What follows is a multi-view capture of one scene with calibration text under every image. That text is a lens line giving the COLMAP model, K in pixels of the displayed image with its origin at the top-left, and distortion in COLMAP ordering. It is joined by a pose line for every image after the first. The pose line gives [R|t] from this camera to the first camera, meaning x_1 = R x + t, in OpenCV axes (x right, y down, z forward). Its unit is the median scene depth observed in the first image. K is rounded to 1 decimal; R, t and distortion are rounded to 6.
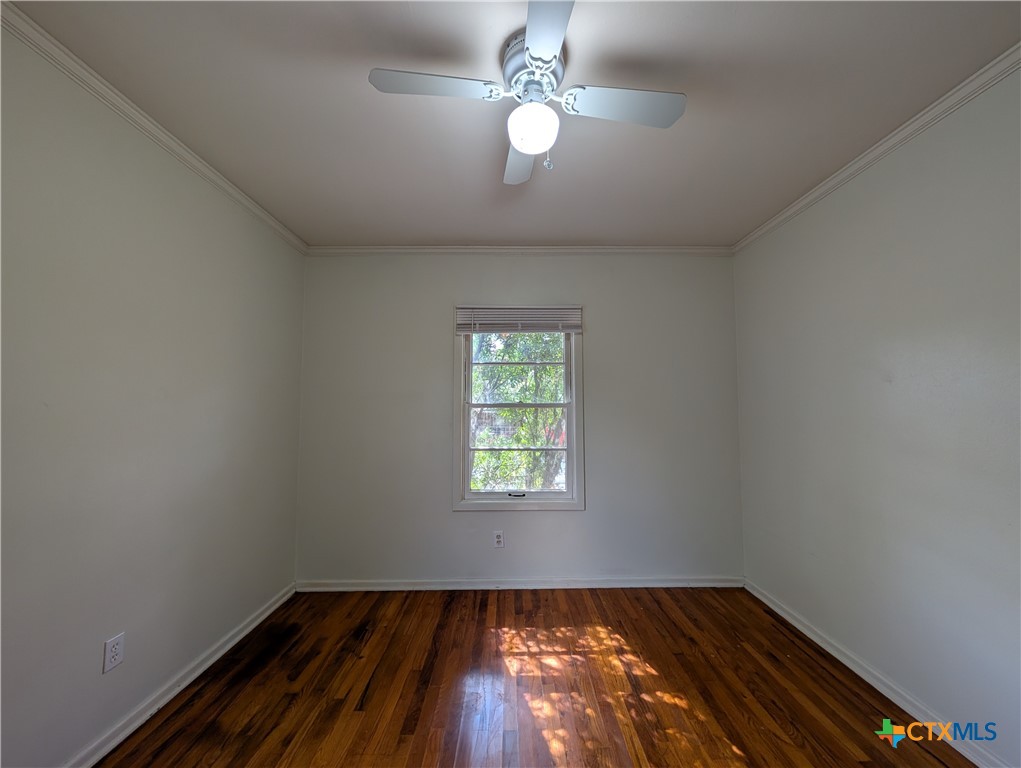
lens RADIAL K [[387.0, 0, 513.1], [0, 387.0, 385.4], [0, 0, 1]] dist [0.000452, 0.000001]
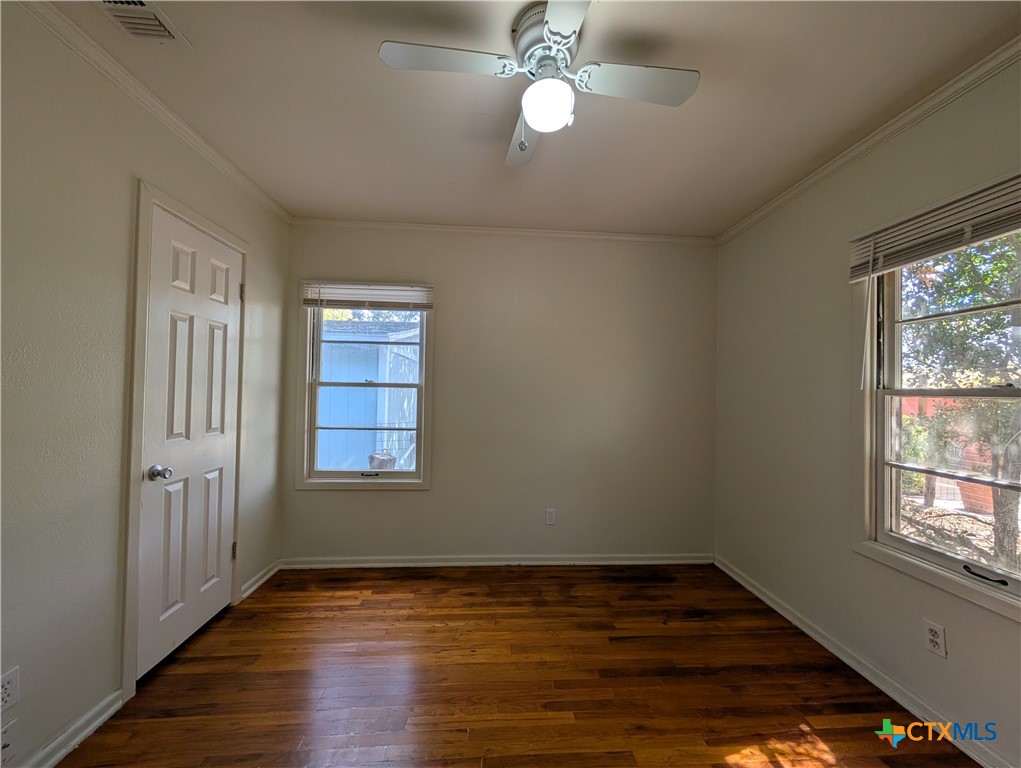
lens RADIAL K [[387.0, 0, 513.1], [0, 387.0, 385.4], [0, 0, 1]] dist [0.000452, 0.000001]
pose [[0.059453, -0.009729, -0.998184, 0.635234], [0.038684, 0.999224, -0.007435, 0.031481], [0.997481, -0.038172, 0.059783, 0.518772]]
